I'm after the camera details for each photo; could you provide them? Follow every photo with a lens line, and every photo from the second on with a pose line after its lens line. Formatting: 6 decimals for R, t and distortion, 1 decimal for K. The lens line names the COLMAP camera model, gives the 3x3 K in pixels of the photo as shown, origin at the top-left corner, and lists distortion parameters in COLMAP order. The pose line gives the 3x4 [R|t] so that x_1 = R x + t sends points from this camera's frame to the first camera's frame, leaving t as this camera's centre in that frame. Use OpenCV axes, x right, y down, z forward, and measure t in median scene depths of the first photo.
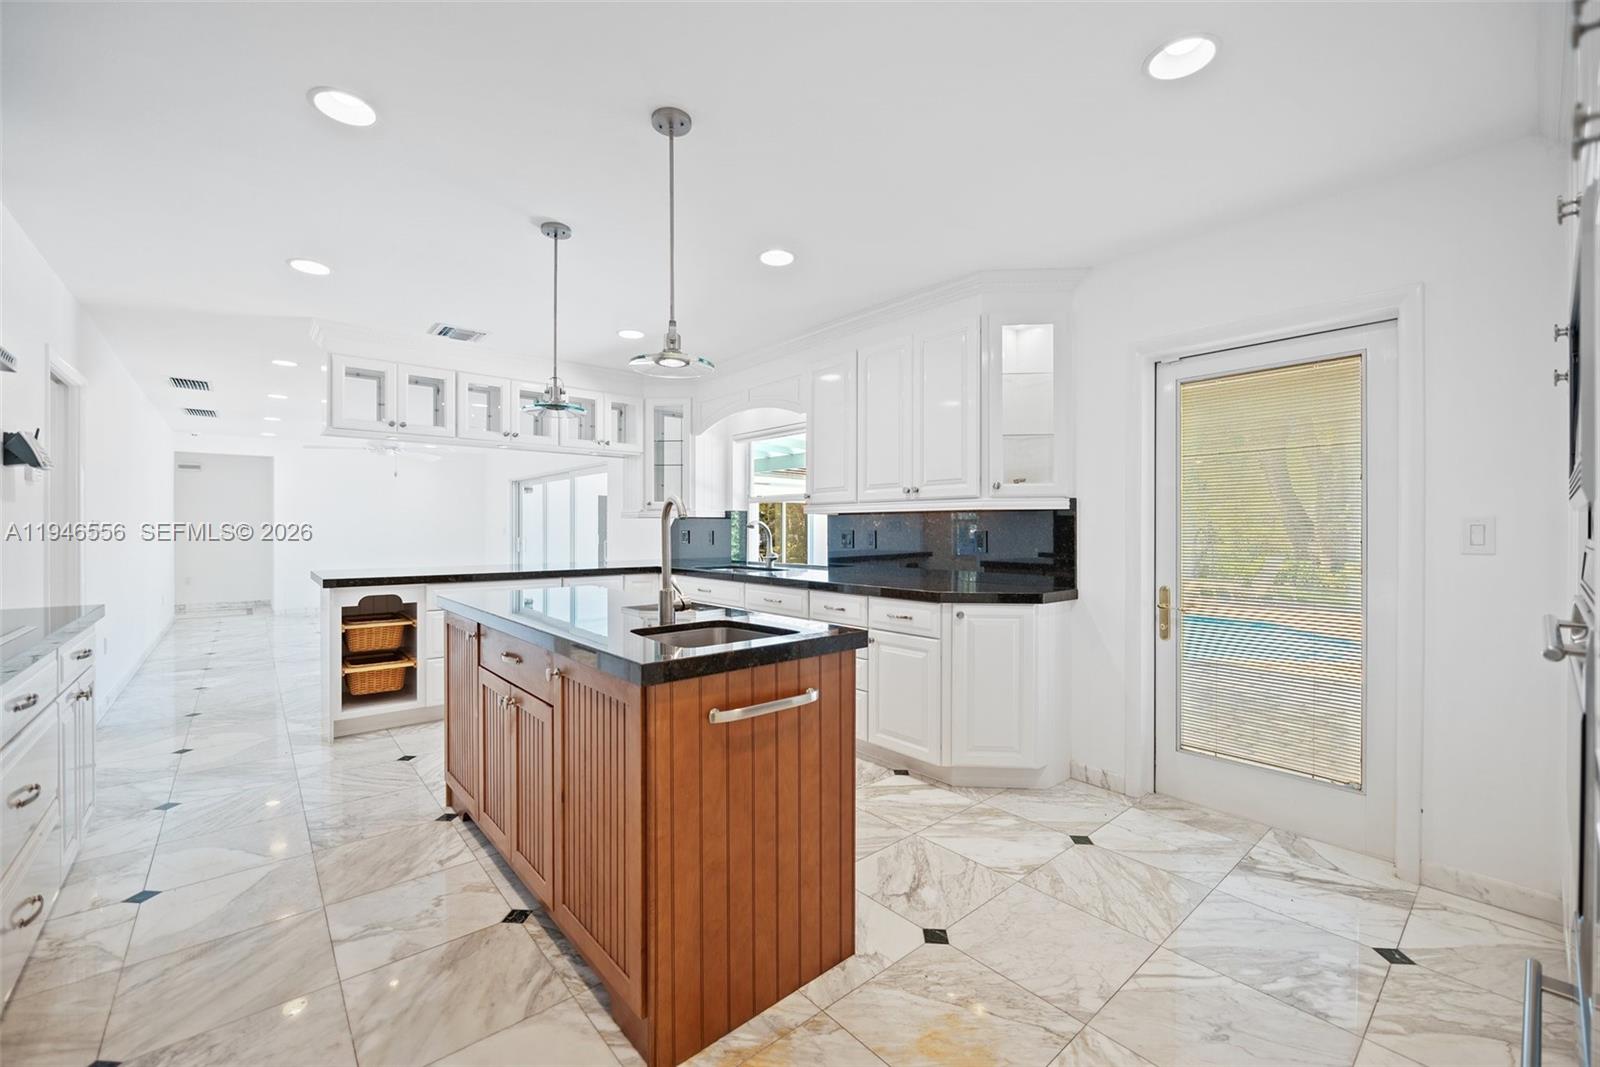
lens RADIAL K [[641.4, 0, 798.4], [0, 641.4, 529.7], [0, 0, 1]] dist [-0.003256, -0.001039]
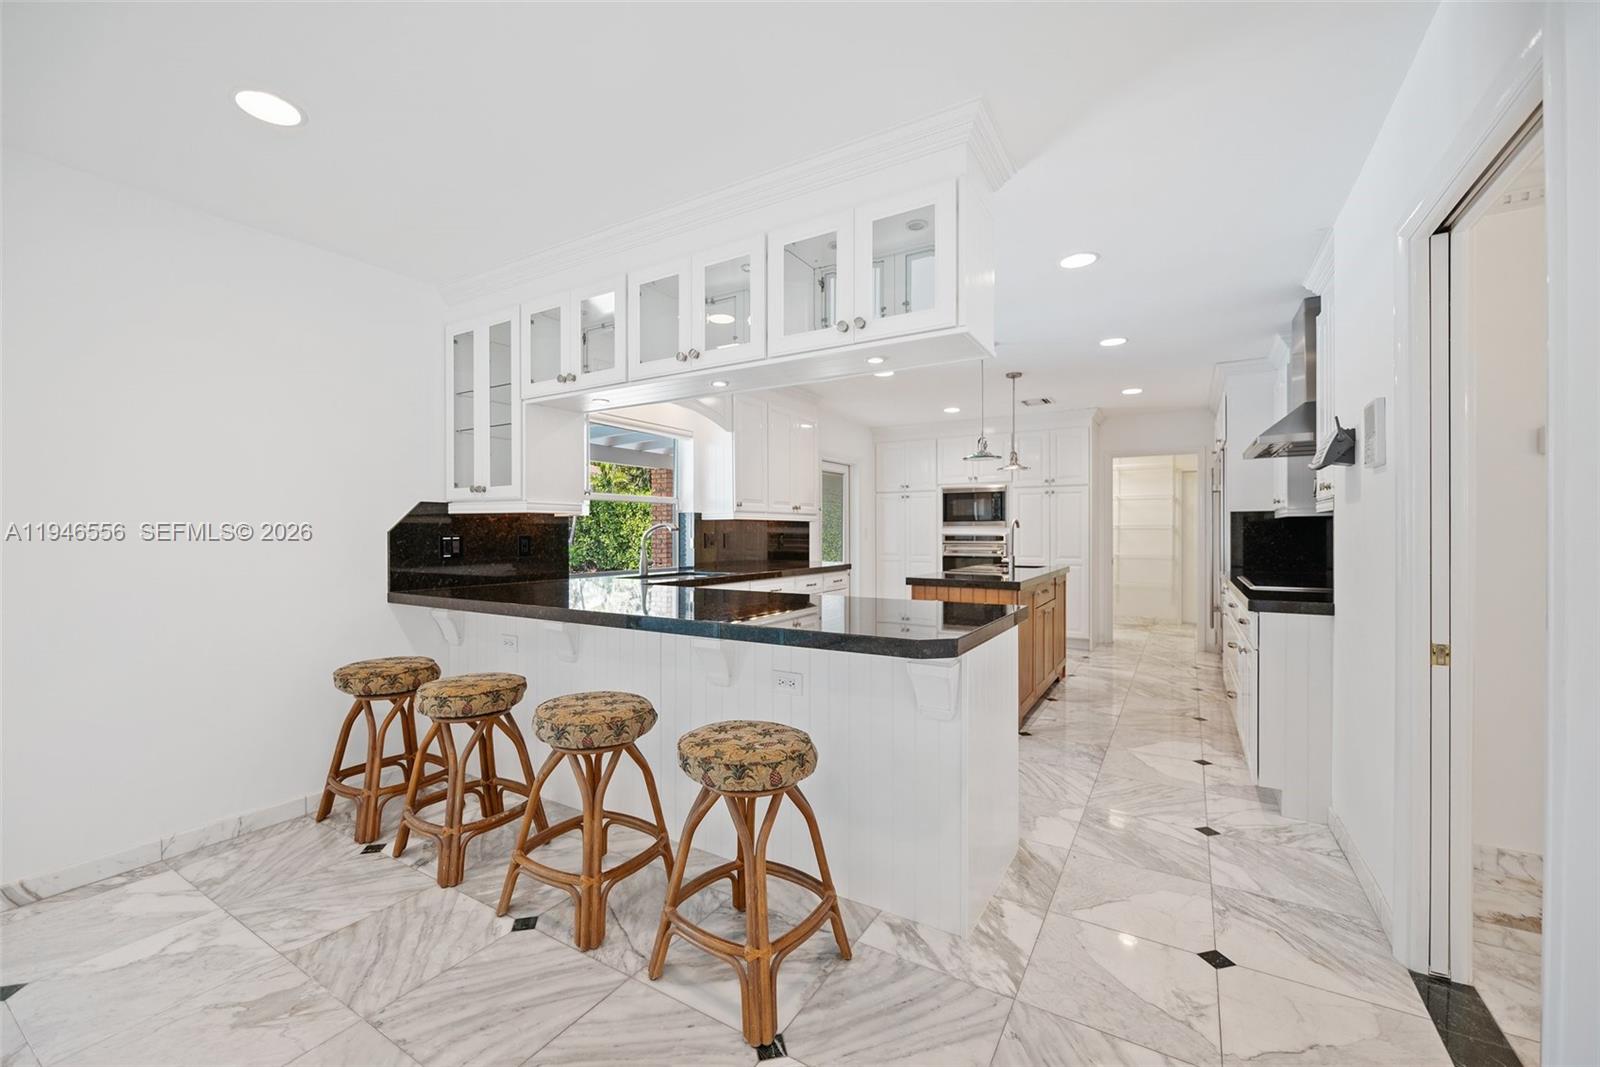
lens RADIAL K [[641.4, 0, 800.4], [0, 641.4, 541.1], [0, 0, 1]] dist [-0.003256, -0.001039]
pose [[-0.310637, -0.013557, 0.950432, -1.910239], [0.005232, 0.999859, 0.015972, -0.005388], [-0.950514, 0.009934, -0.310522, 2.095931]]
